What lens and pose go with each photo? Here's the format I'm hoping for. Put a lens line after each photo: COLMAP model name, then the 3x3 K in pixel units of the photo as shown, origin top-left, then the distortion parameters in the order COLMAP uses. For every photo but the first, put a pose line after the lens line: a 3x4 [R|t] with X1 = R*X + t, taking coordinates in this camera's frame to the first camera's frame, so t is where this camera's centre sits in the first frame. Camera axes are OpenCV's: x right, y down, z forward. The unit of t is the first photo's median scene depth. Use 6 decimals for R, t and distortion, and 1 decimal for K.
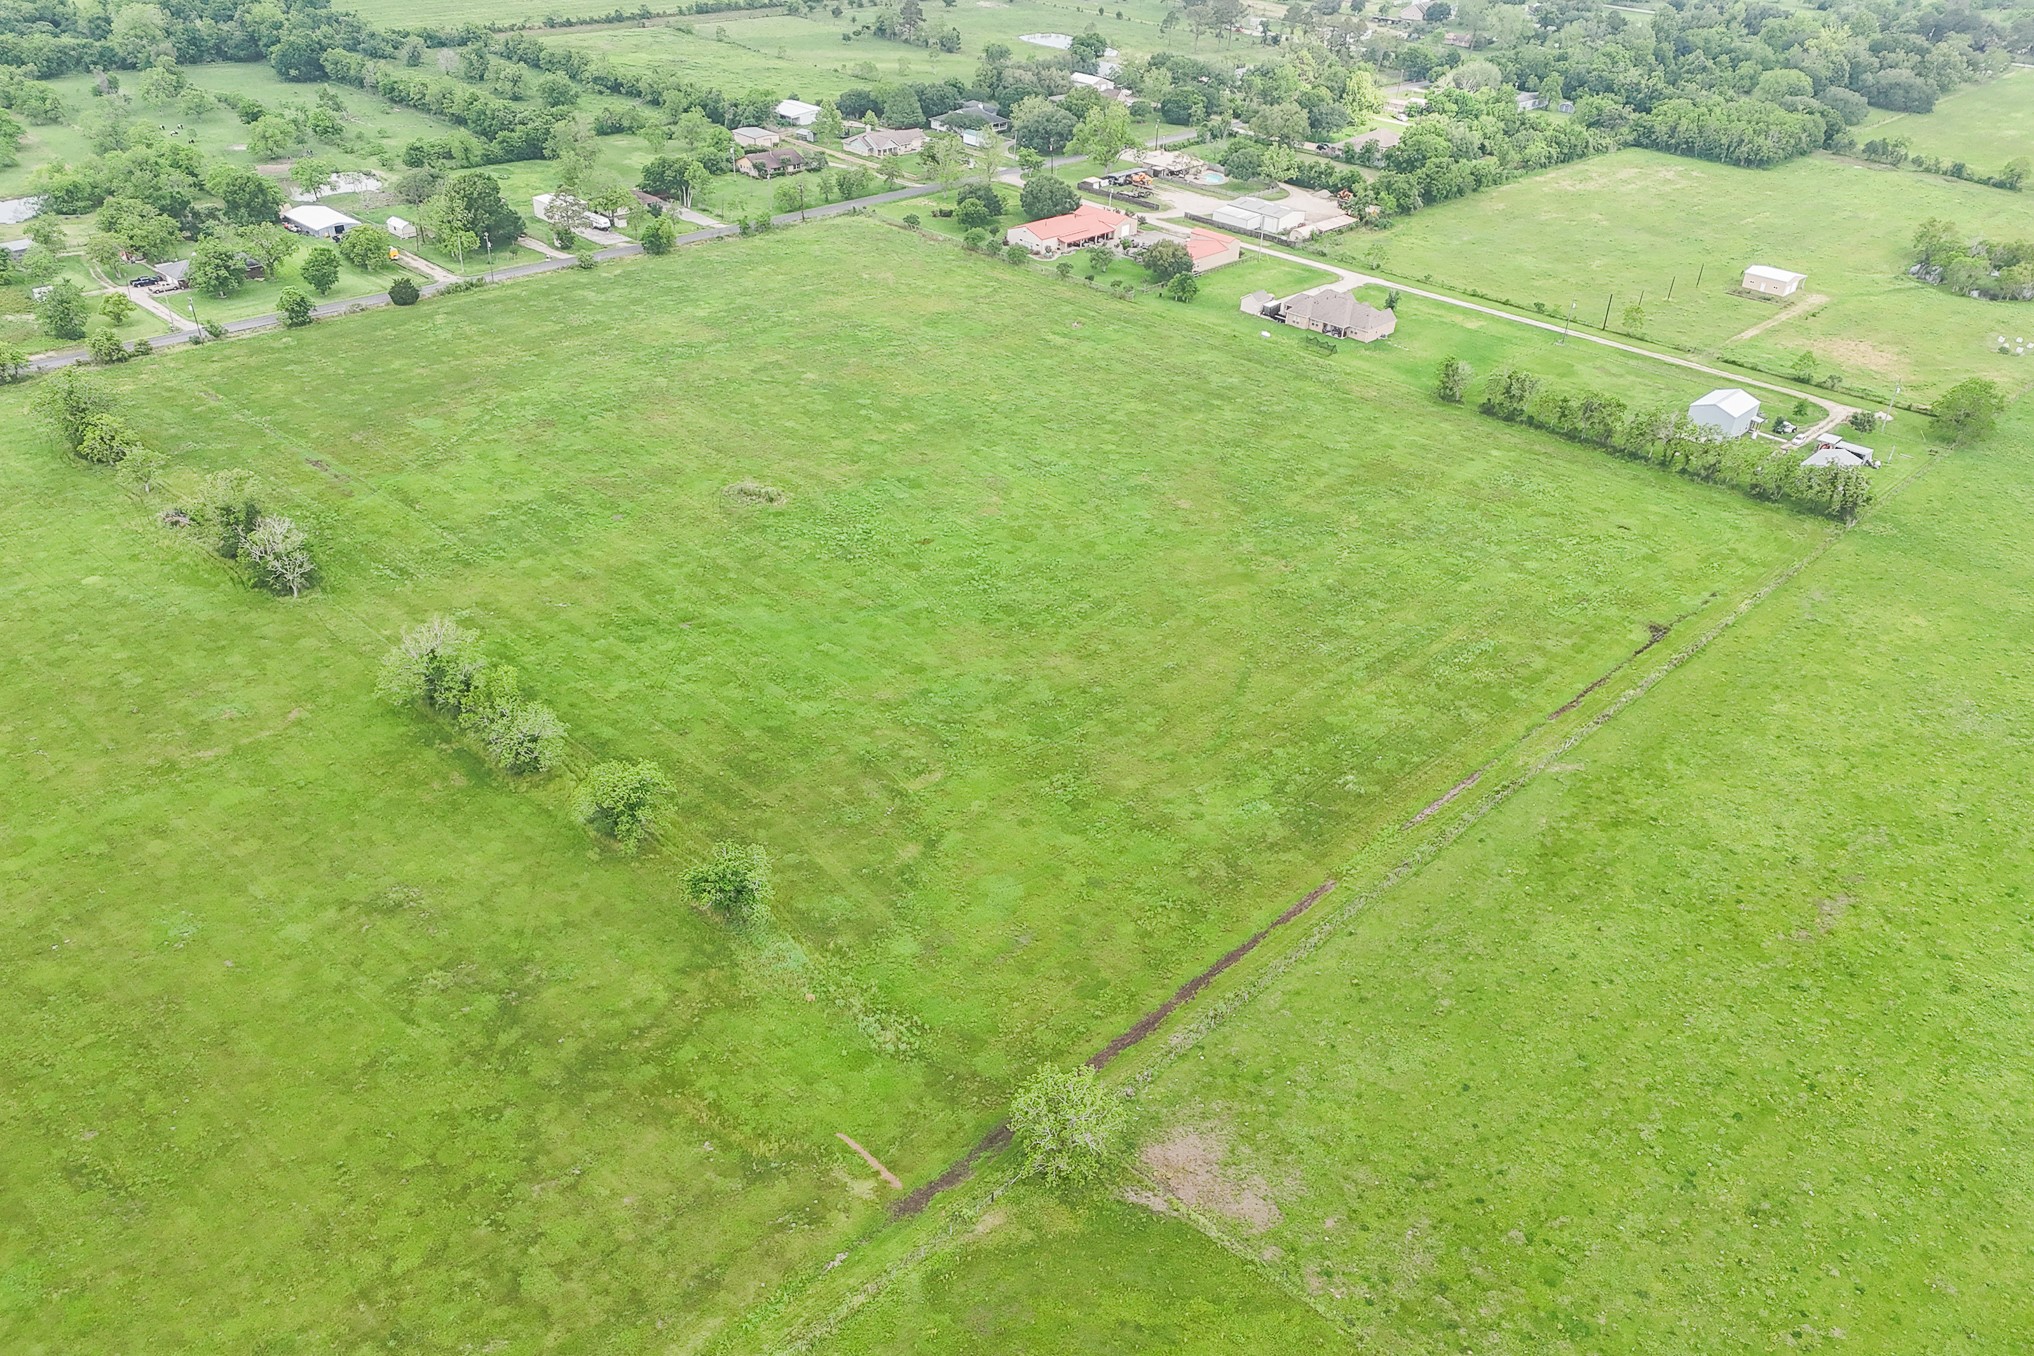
lens RADIAL K [[1557.9, 0, 1016.0], [0, 1557.9, 767.2], [0, 0, 1]] dist [0.077304, -0.071177]
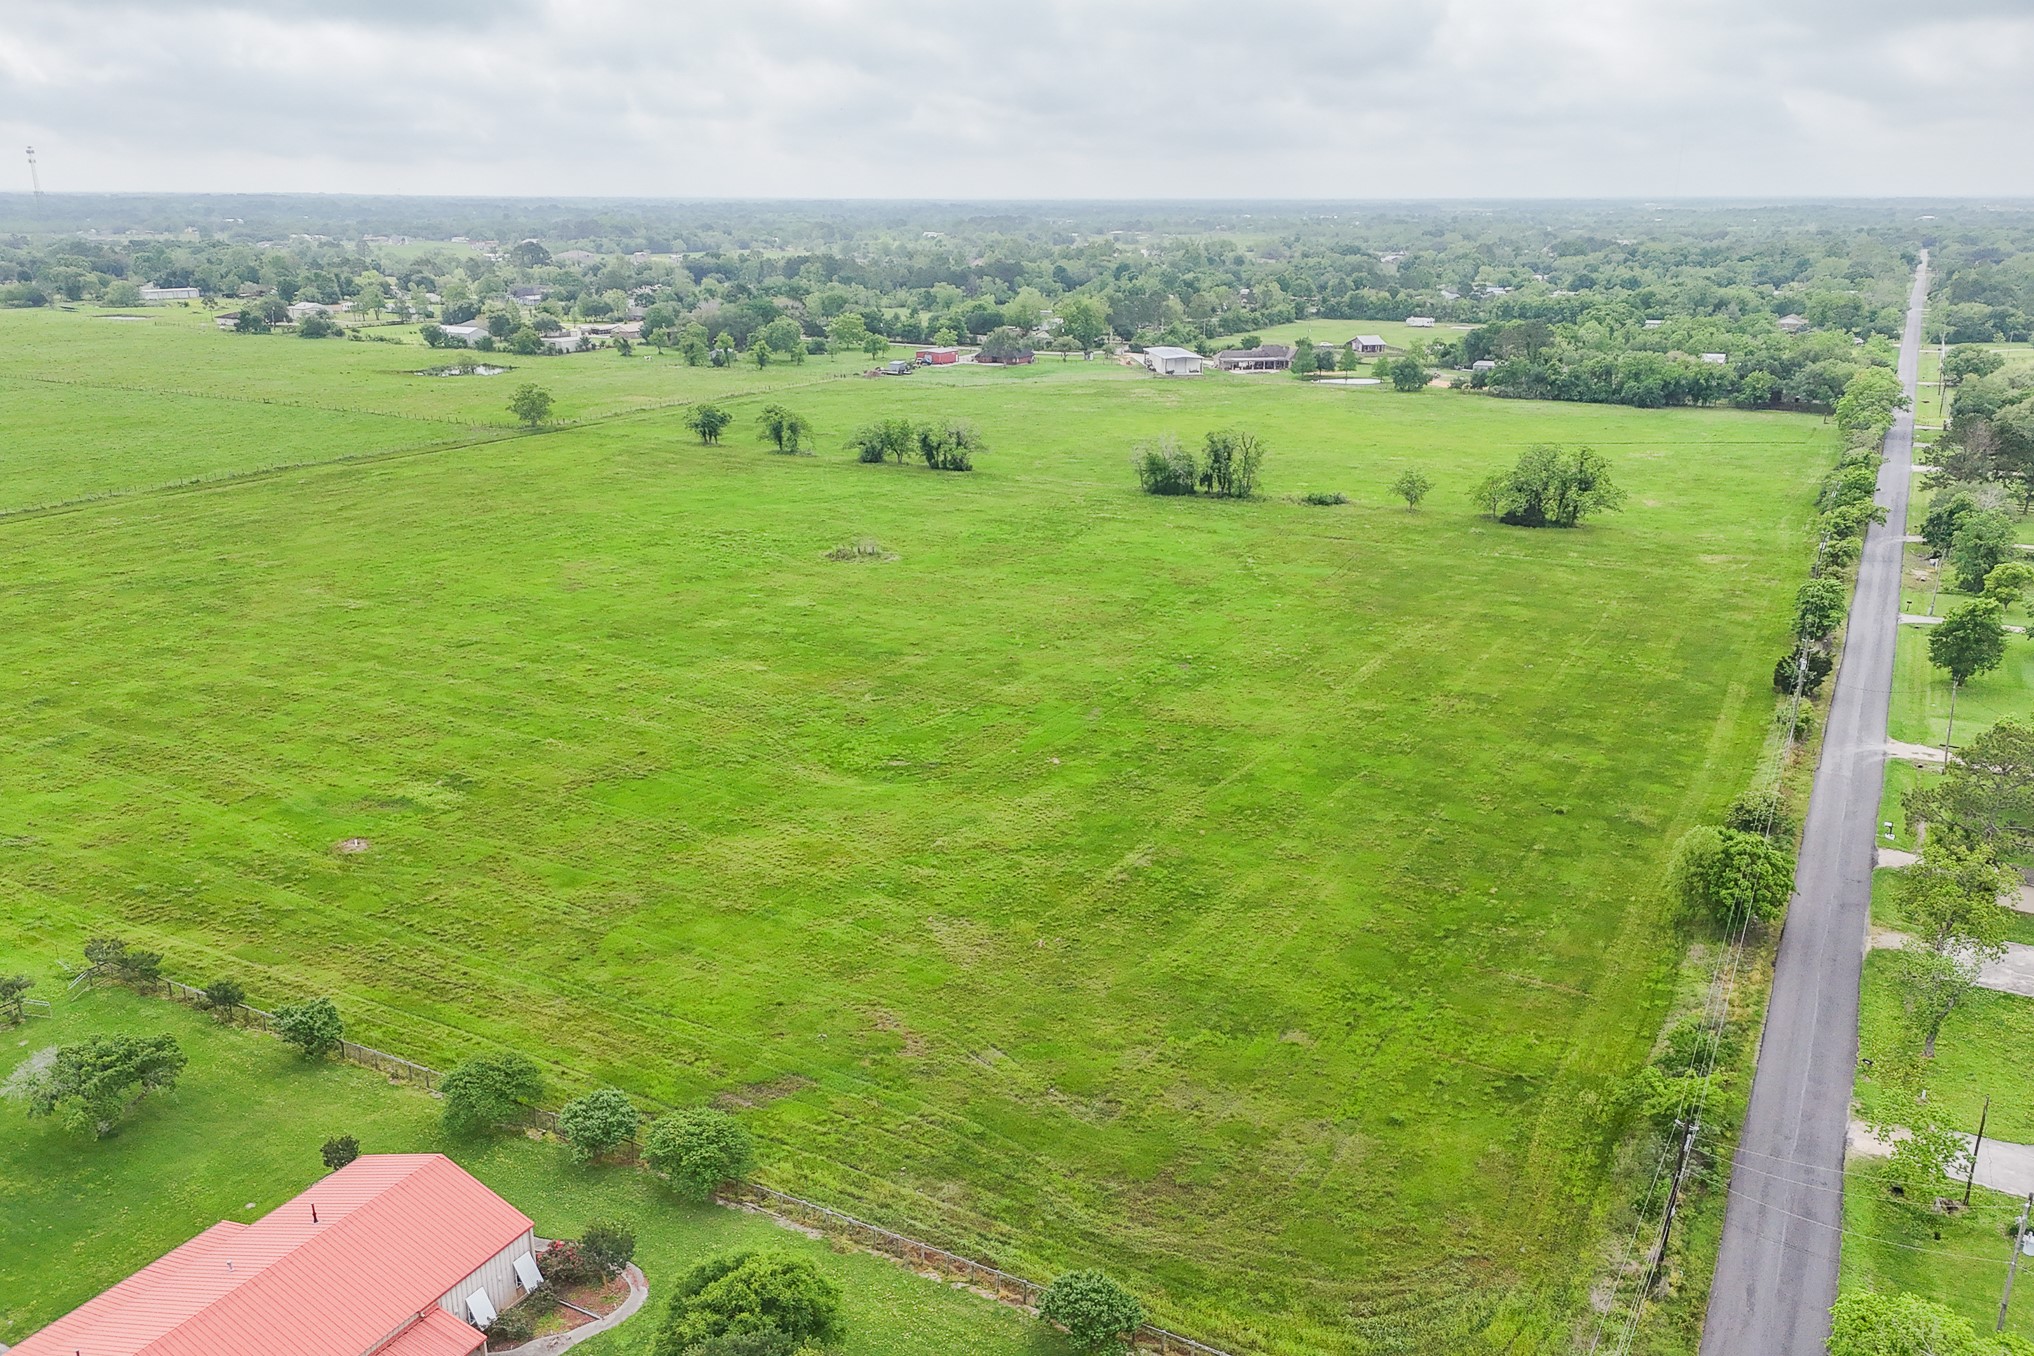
lens RADIAL K [[1557.9, 0, 1021.8], [0, 1557.9, 740.0], [0, 0, 1]] dist [0.077304, -0.071177]
pose [[-0.964184, 0.042508, -0.261807, -0.019647], [-0.182533, 0.609811, 0.771241, -0.711067], [0.192437, 0.791406, -0.580210, 1.425197]]
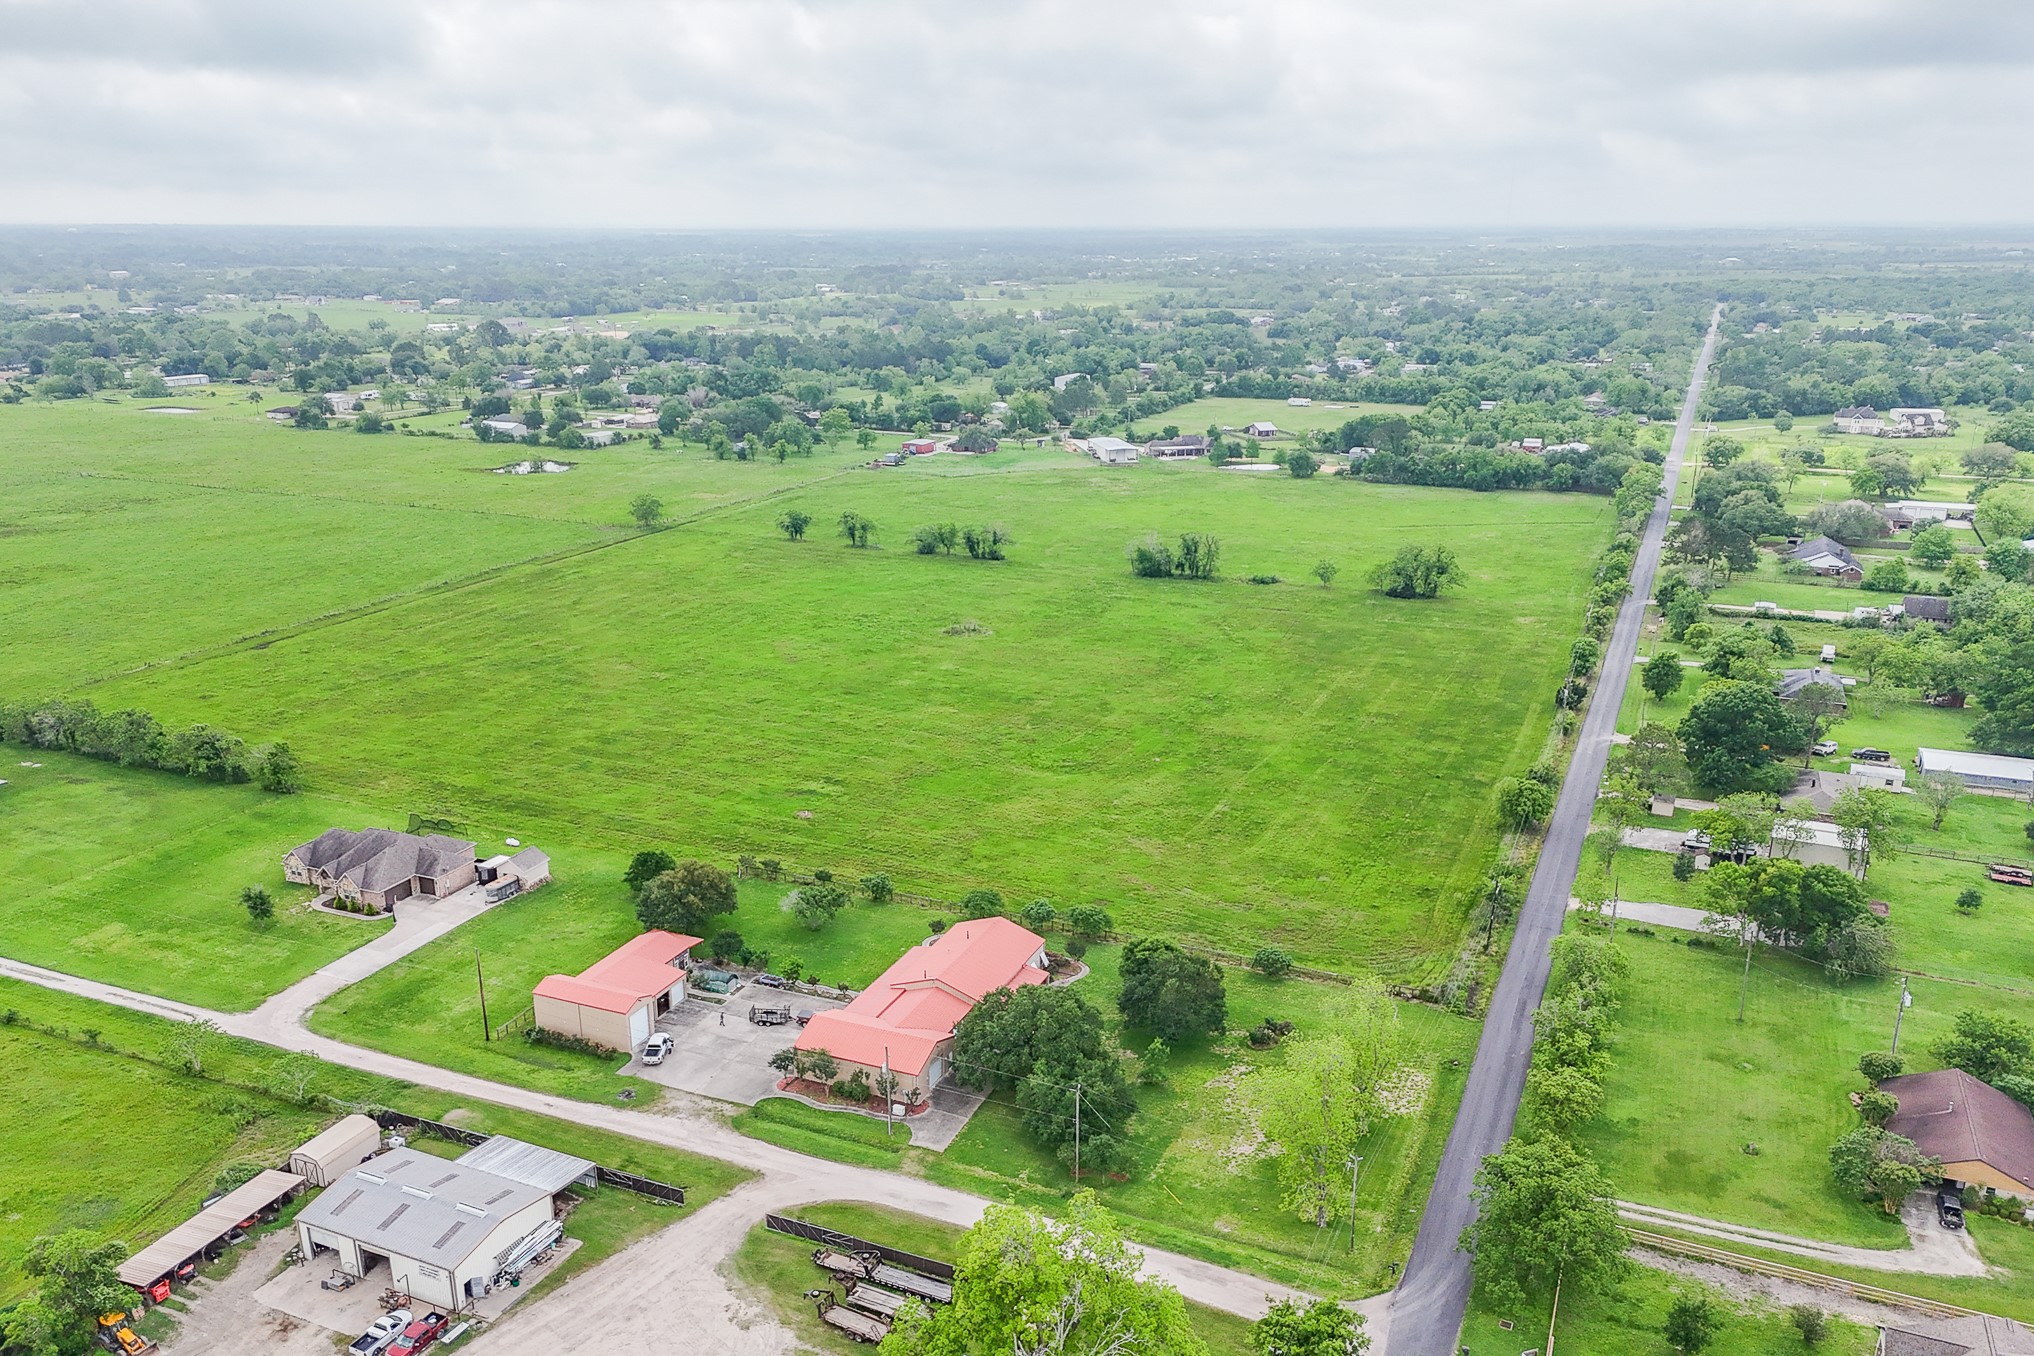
lens RADIAL K [[1557.9, 0, 1018.0], [0, 1557.9, 774.2], [0, 0, 1]] dist [0.077304, -0.071177]
pose [[-0.937970, 0.074223, -0.338678, 0.209918], [-0.225441, 0.611575, 0.758389, -0.965854], [0.263416, 0.787698, -0.556906, 1.616969]]
